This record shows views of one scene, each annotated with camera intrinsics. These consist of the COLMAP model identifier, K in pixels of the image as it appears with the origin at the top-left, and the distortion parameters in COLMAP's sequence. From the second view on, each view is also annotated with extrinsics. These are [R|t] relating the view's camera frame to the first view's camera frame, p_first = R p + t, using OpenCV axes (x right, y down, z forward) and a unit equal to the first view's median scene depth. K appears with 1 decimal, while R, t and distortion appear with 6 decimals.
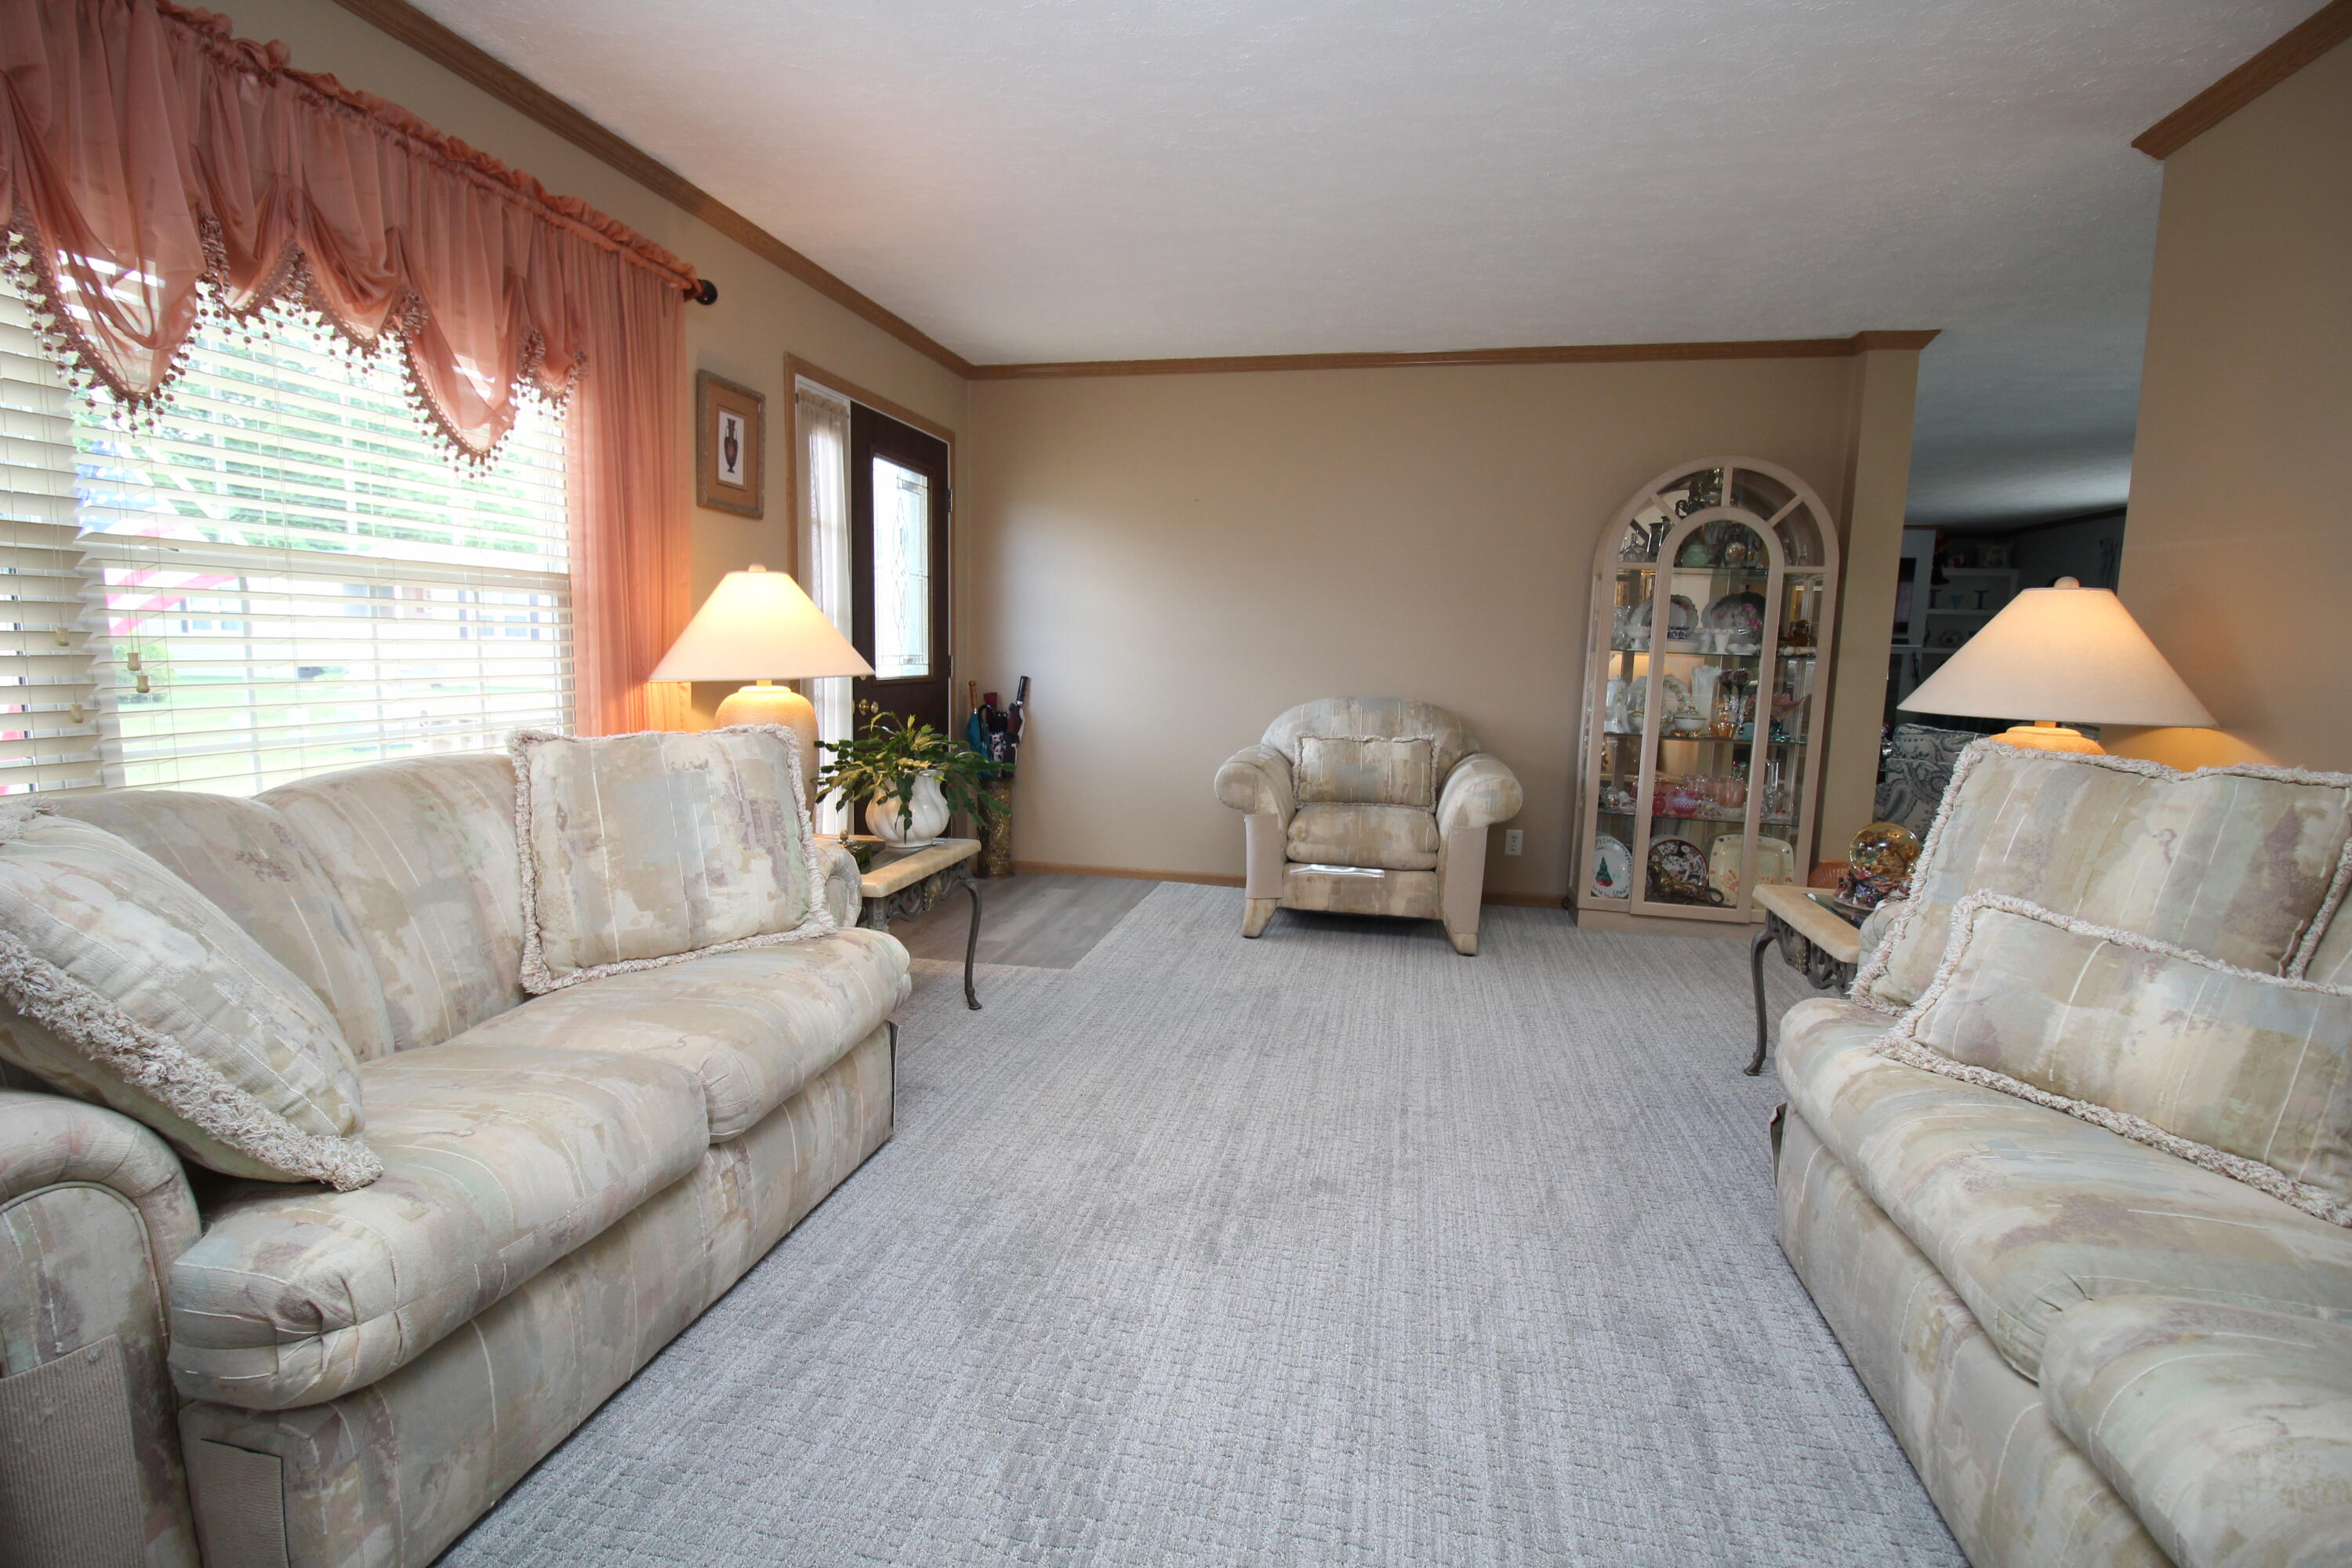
lens RADIAL K [[1073.5, 0, 1176.2], [0, 1073.5, 758.1], [0, 0, 1]] dist [0.000149, -0.000087]
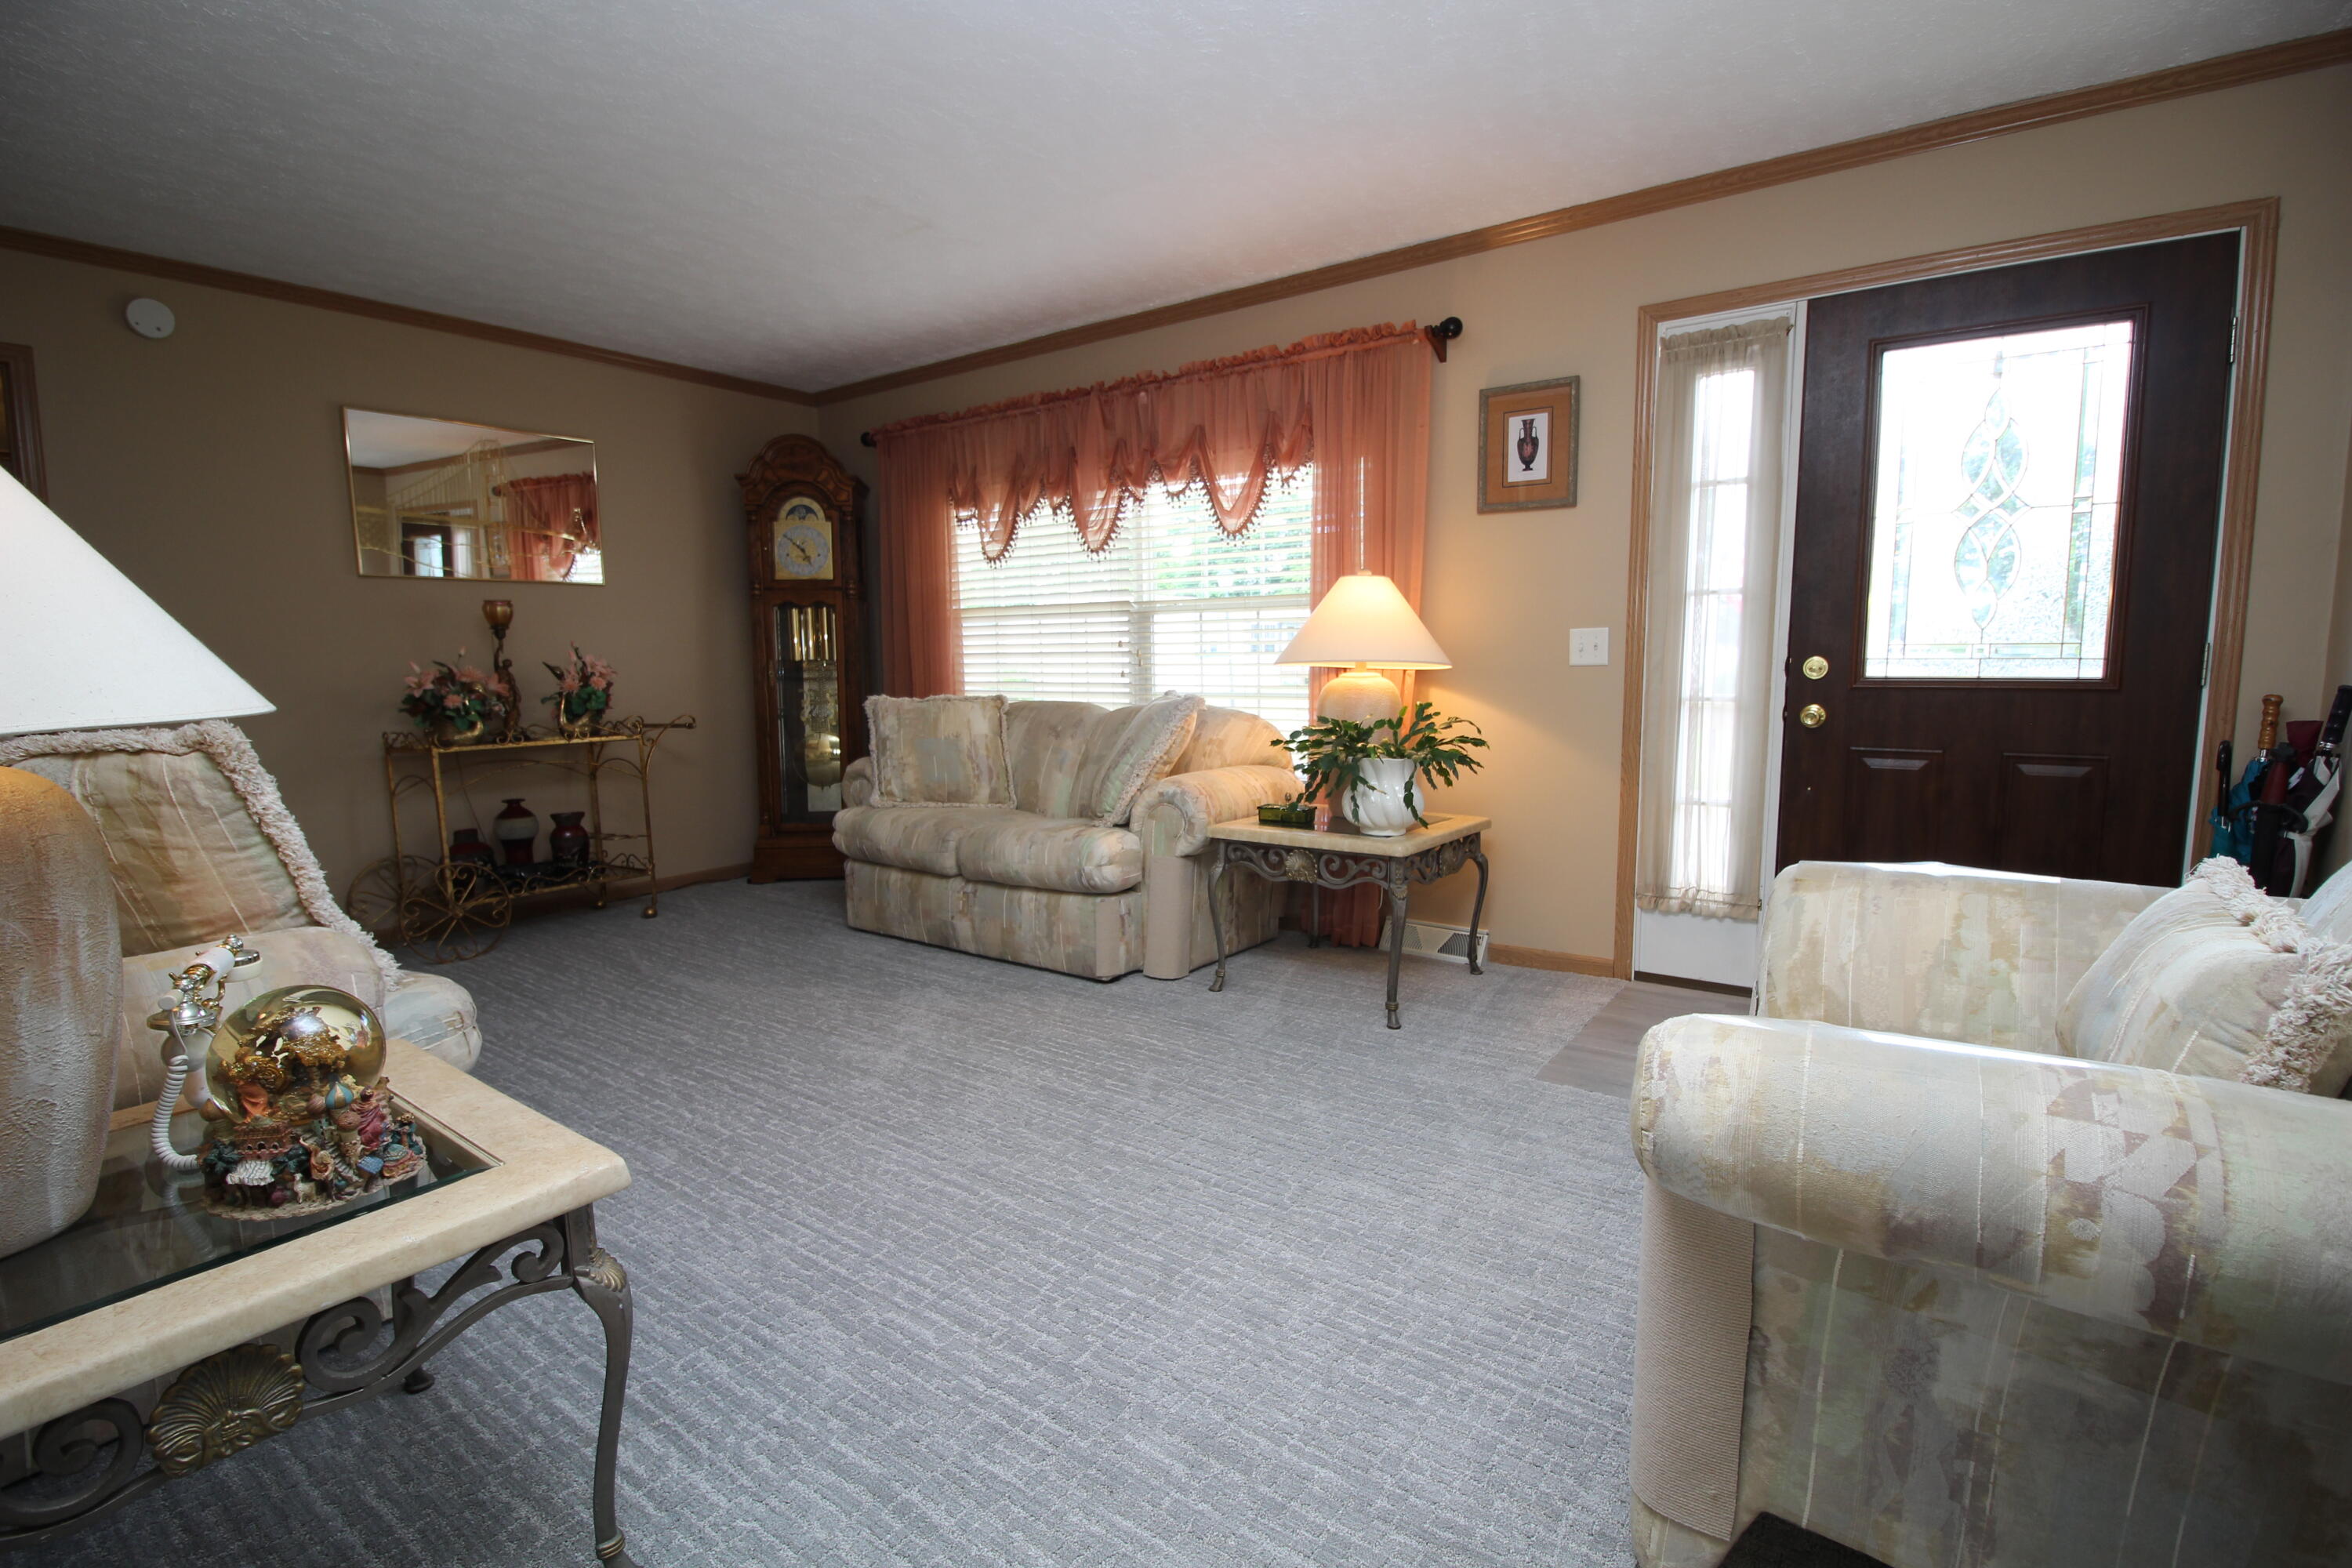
lens RADIAL K [[1092.6, 0, 1183.1], [0, 1092.6, 788.1], [0, 0, 1]] dist [0.002159, -0.014474]
pose [[-0.401306, 0.088929, -0.911617, 0.714171], [-0.099037, 0.985228, 0.139707, -0.079826], [0.910574, 0.146349, -0.386570, 1.163569]]
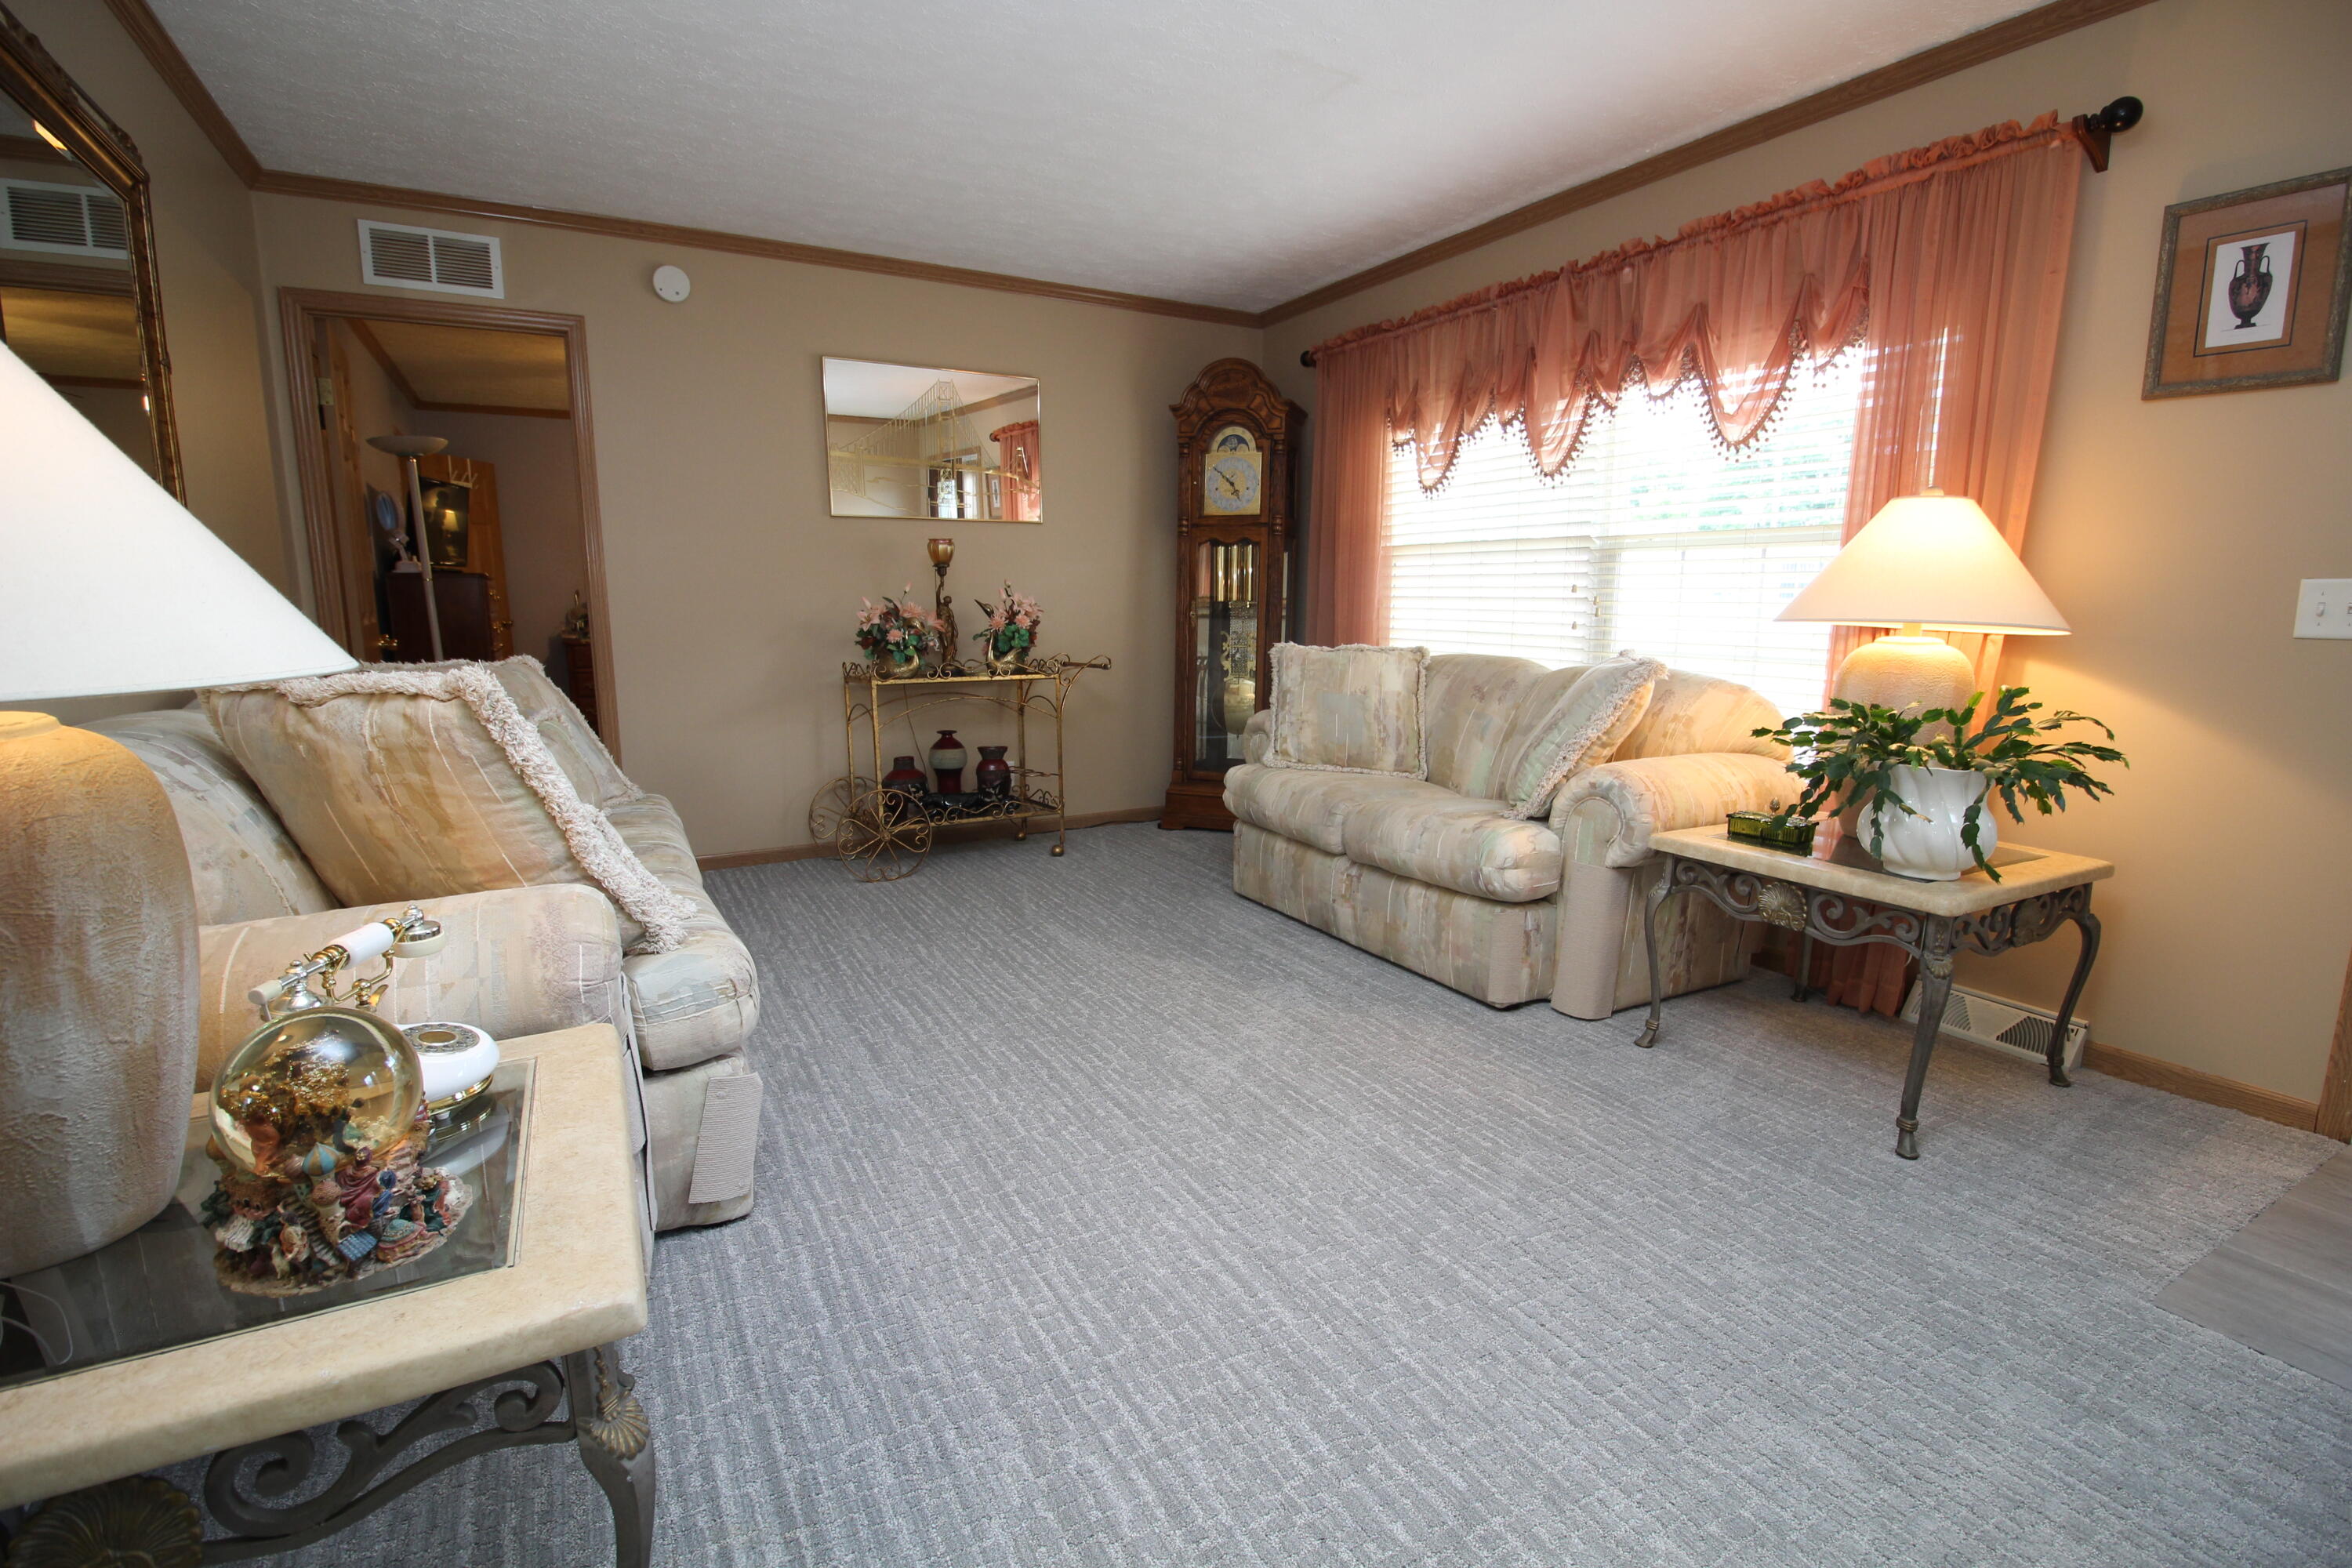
lens RADIAL K [[1092.6, 0, 1183.1], [0, 1092.6, 788.1], [0, 0, 1]] dist [0.002159, -0.014474]
pose [[-0.748335, 0.086677, -0.657633, 0.535557], [-0.095708, 0.966942, 0.236353, -0.087778], [0.656380, 0.239812, -0.715301, 1.124680]]
